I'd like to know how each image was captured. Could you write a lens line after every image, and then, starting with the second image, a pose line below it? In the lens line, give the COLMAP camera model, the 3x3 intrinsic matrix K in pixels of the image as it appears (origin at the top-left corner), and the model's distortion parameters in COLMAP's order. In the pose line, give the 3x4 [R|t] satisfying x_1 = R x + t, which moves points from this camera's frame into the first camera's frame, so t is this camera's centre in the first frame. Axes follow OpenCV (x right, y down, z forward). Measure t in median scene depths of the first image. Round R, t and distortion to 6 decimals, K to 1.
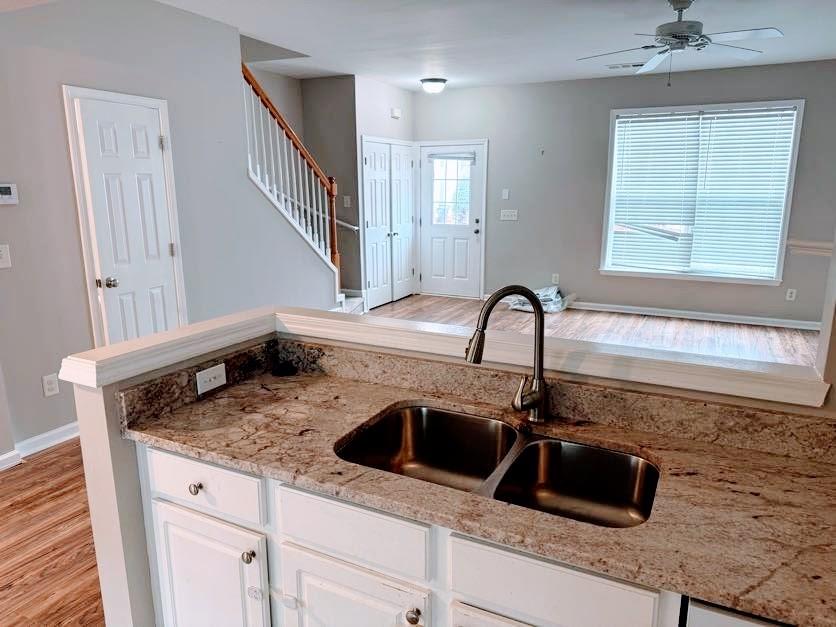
lens RADIAL K [[579.7, 0, 418.0], [0, 579.7, 313.5], [0, 0, 1]] dist [0.110844, -0.156788]
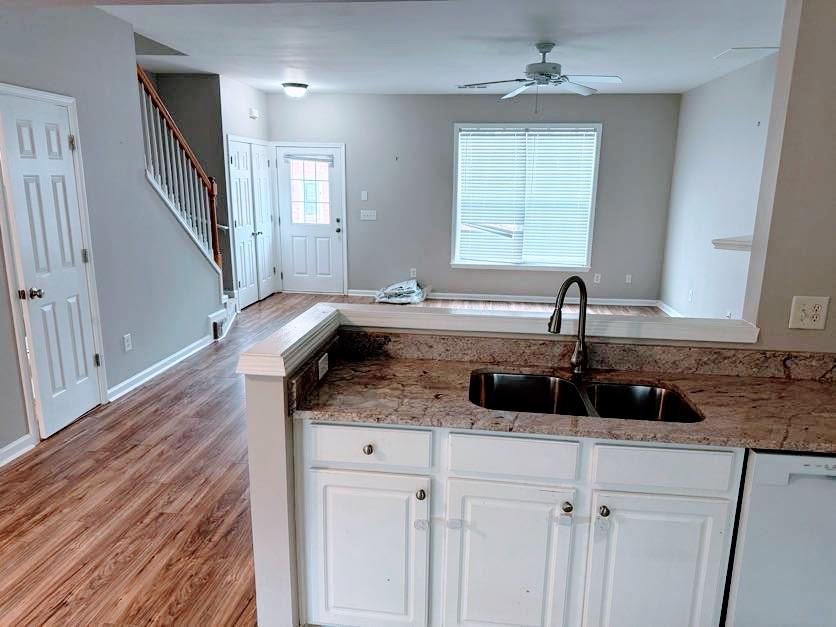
lens RADIAL K [[579.7, 0, 418.0], [0, 579.7, 313.5], [0, 0, 1]] dist [0.110844, -0.156788]
pose [[0.937074, -0.059934, 0.343948, -0.256443], [0.057399, 0.998197, 0.017557, -0.001882], [-0.344380, 0.003290, 0.938825, -0.073010]]
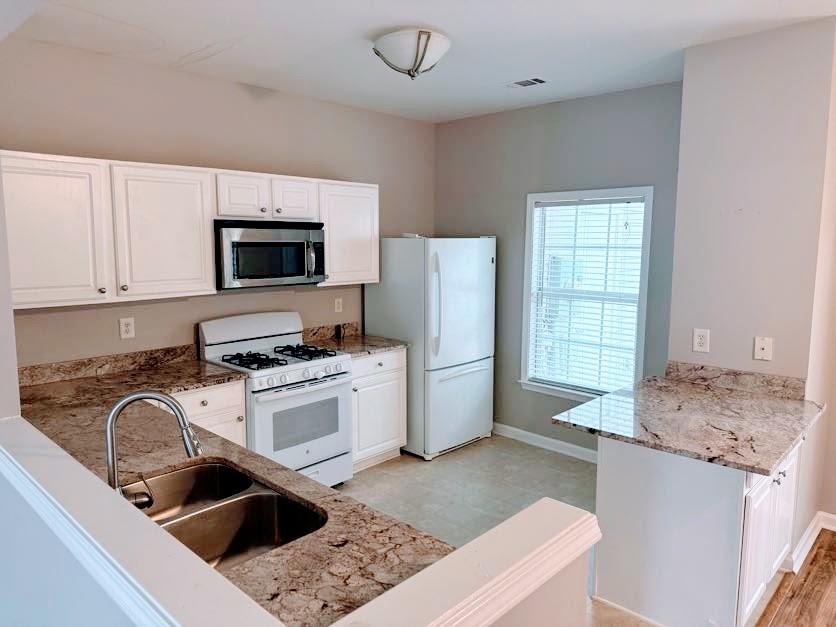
lens RADIAL K [[582.8, 0, 412.1], [0, 582.8, 303.6], [0, 0, 1]] dist [0.111035, -0.156062]
pose [[-0.955427, -0.037092, 0.292889, -0.227298], [0.058592, 0.948519, 0.311253, -0.190105], [-0.289356, 0.314541, -0.904067, 0.674281]]
